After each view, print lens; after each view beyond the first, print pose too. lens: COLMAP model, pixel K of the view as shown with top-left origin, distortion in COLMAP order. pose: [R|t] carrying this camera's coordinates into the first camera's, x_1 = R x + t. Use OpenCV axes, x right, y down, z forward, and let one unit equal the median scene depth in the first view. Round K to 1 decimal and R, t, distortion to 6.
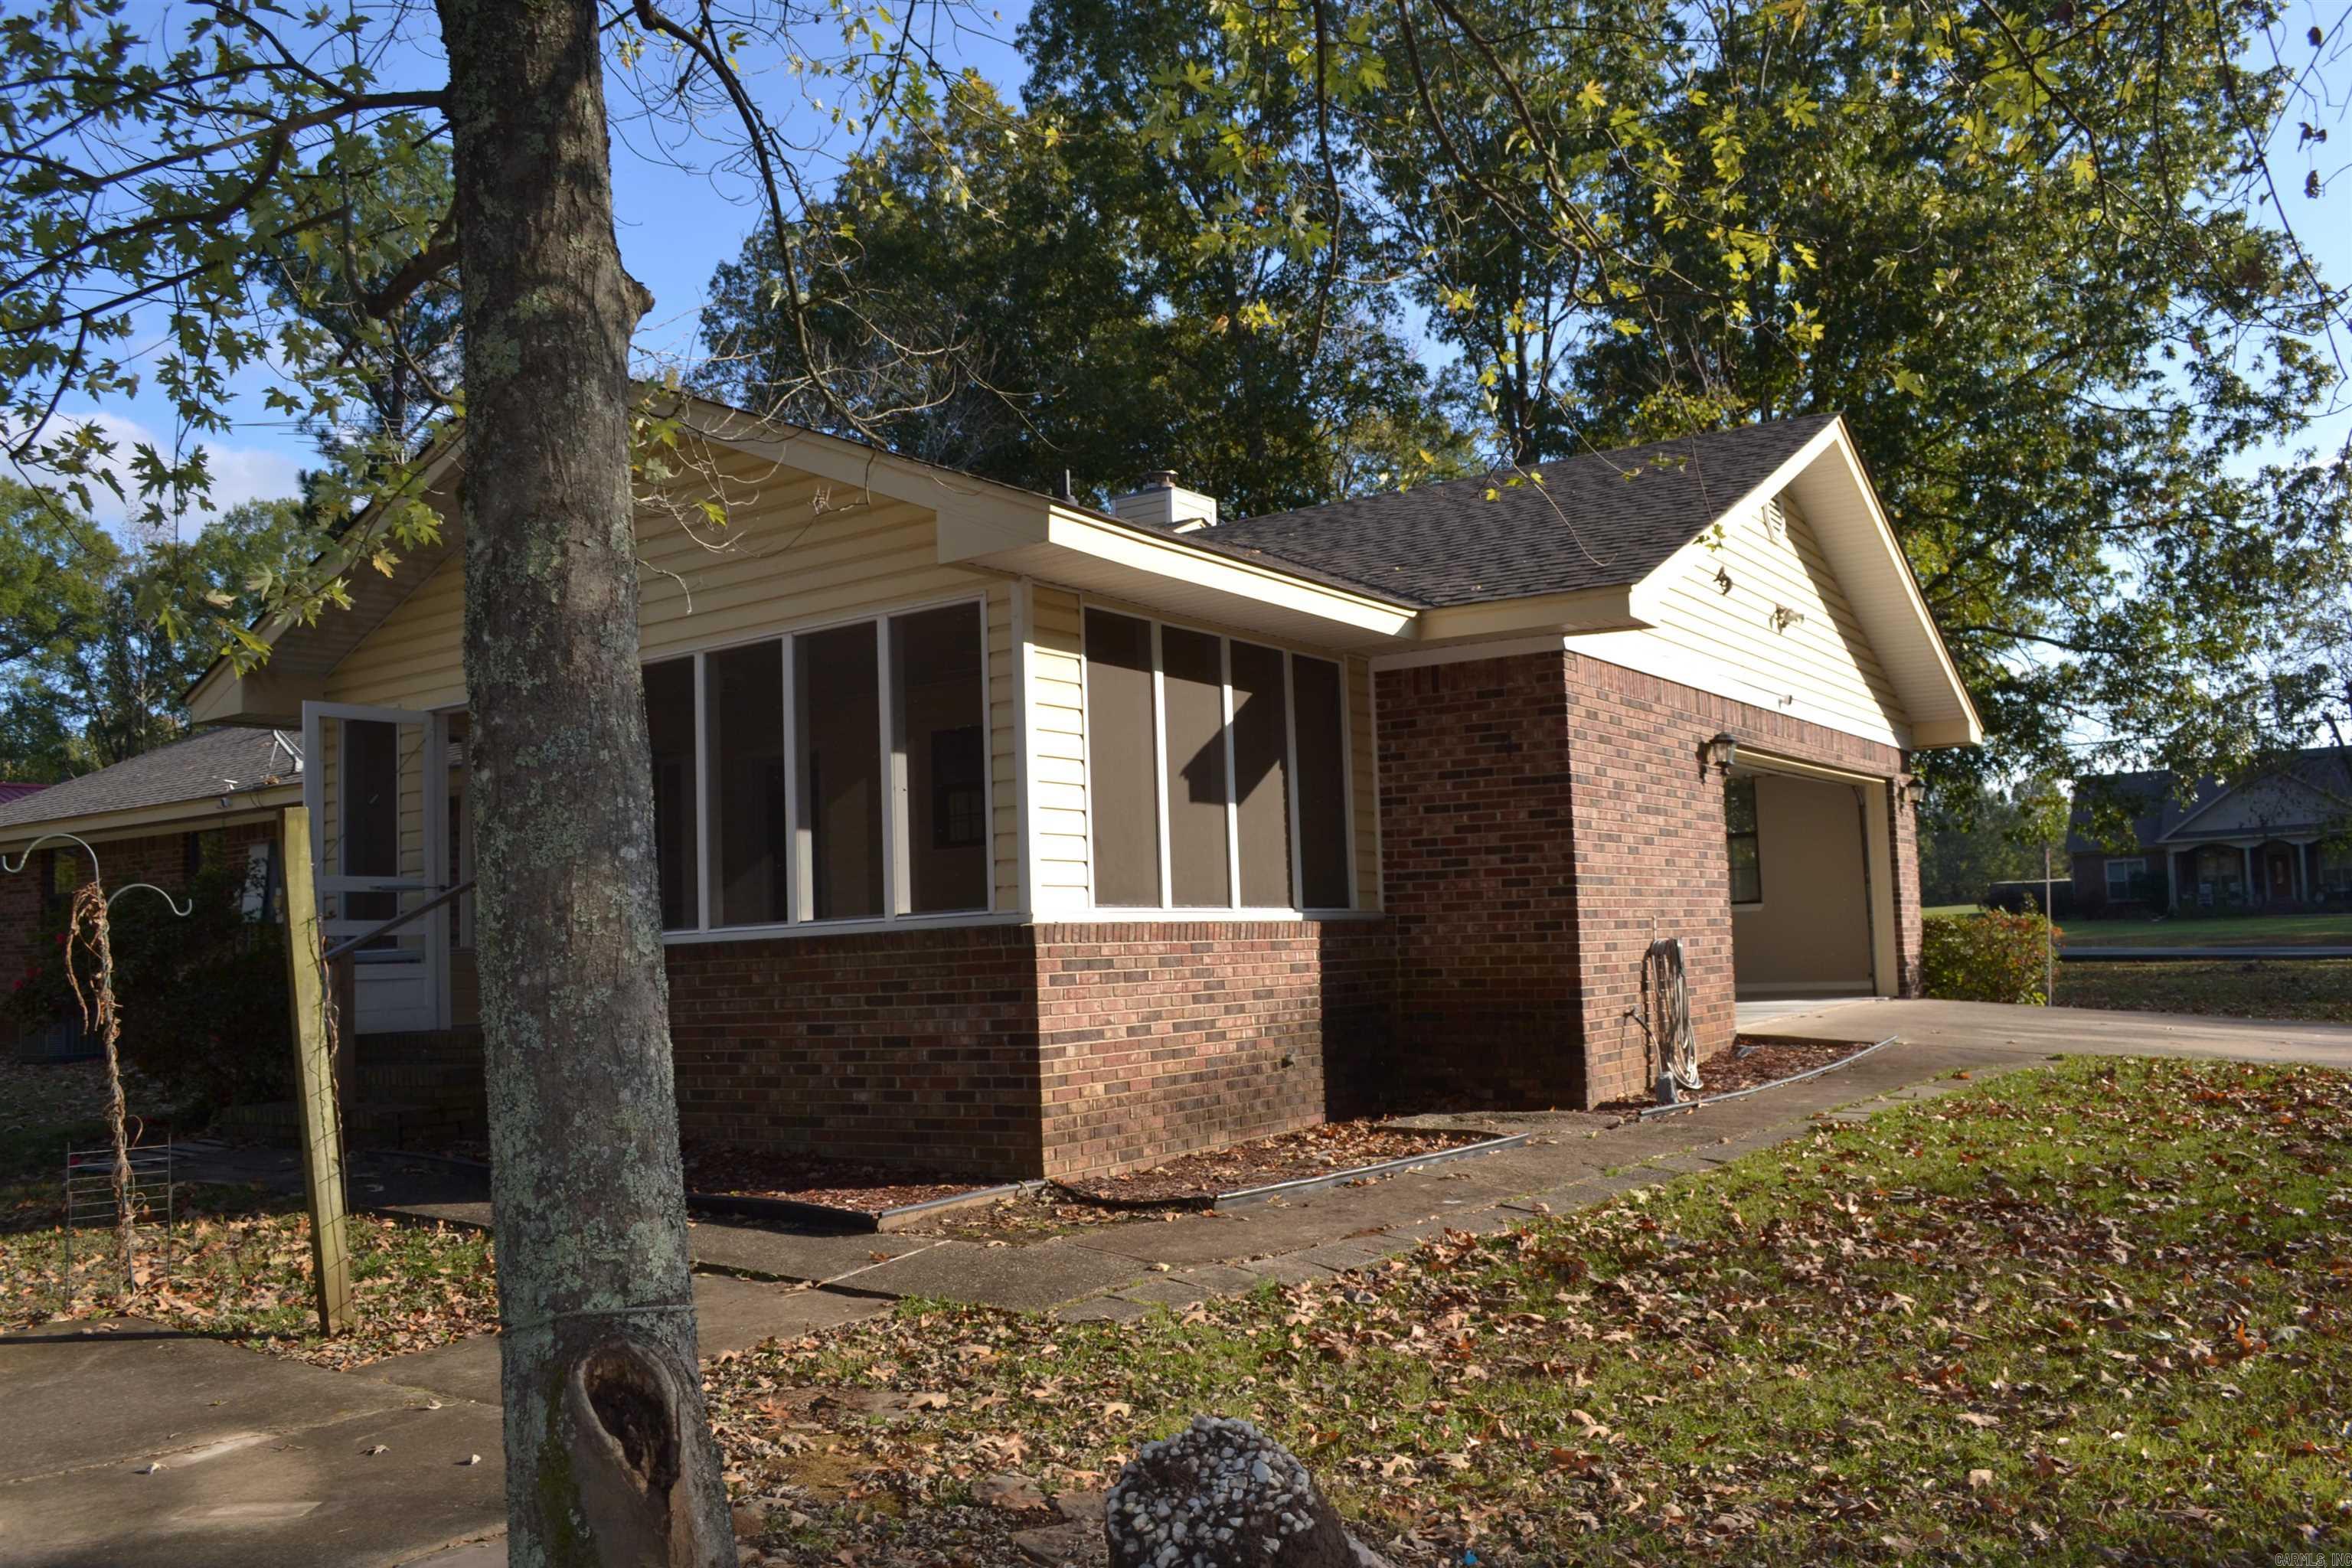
lens RADIAL K [[1664.3, 0, 1108.5], [0, 1664.3, 844.1], [0, 0, 1]] dist [-0.064844, 0.007229]
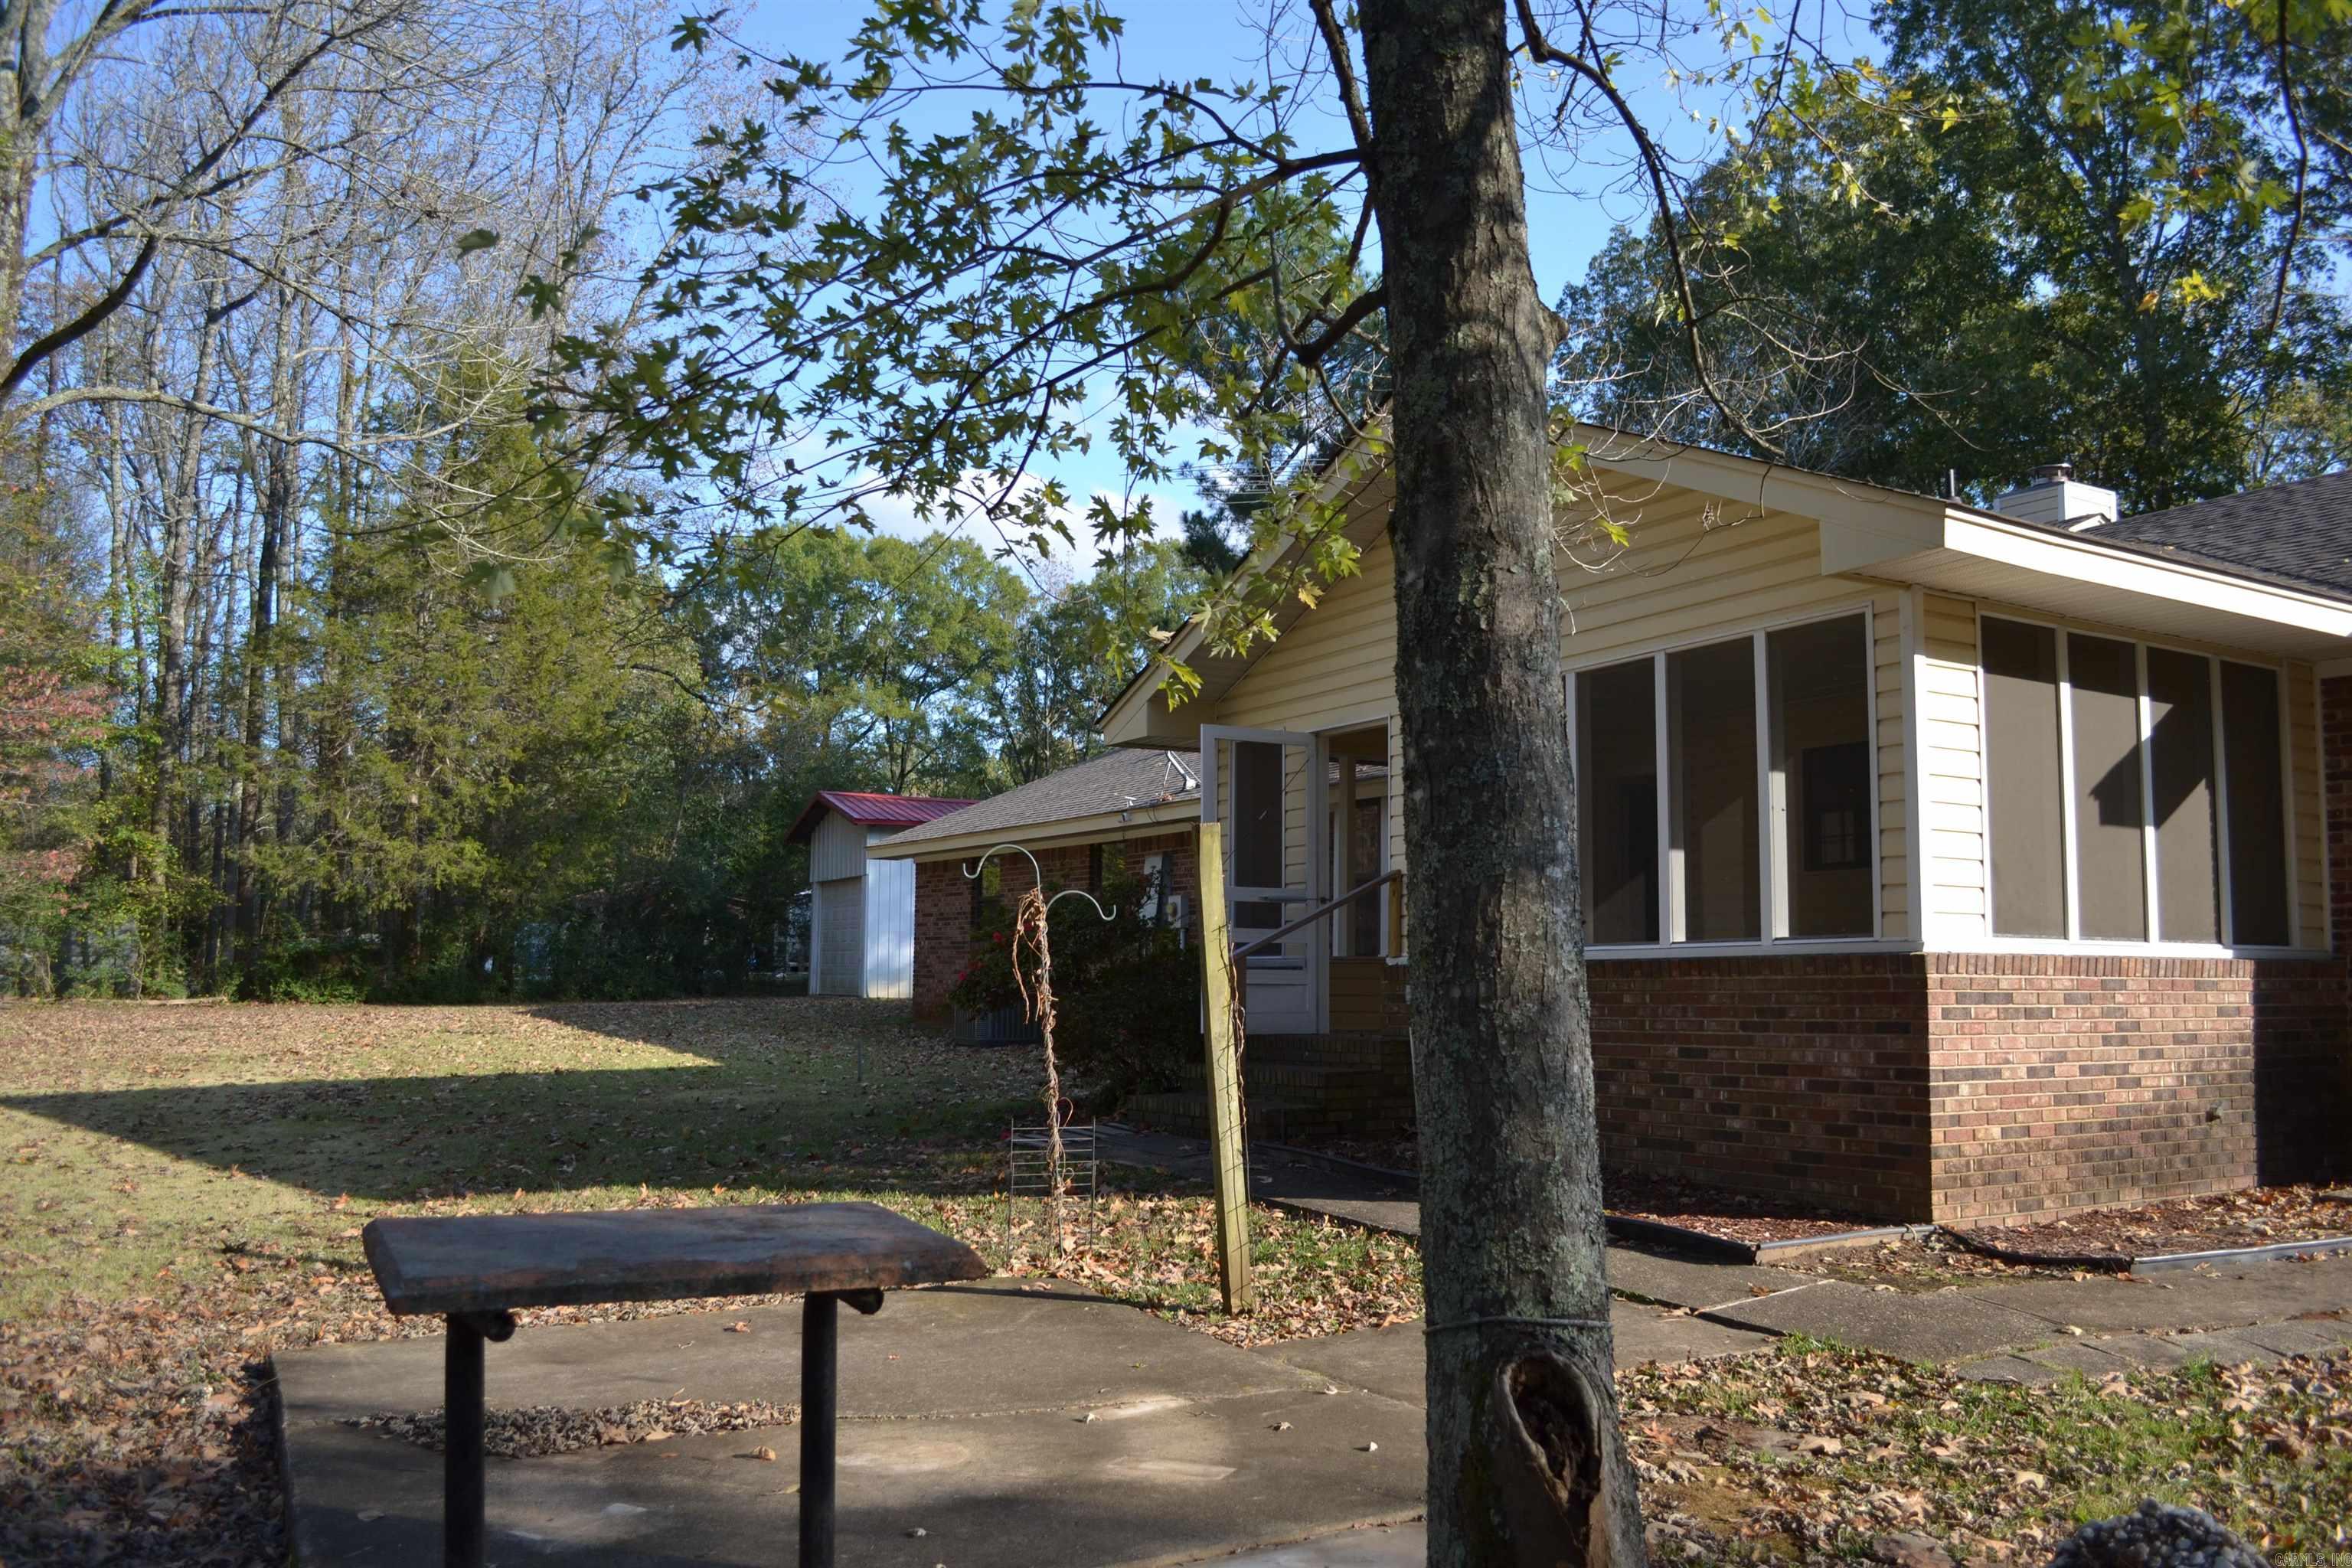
lens RADIAL K [[1664.3, 0, 1108.5], [0, 1664.3, 844.1], [0, 0, 1]] dist [-0.064844, 0.007229]
pose [[0.922895, 0.012869, -0.384837, -0.122171], [-0.015639, 0.999869, -0.004069, -0.002784], [0.384735, 0.009773, 0.922975, -0.038432]]
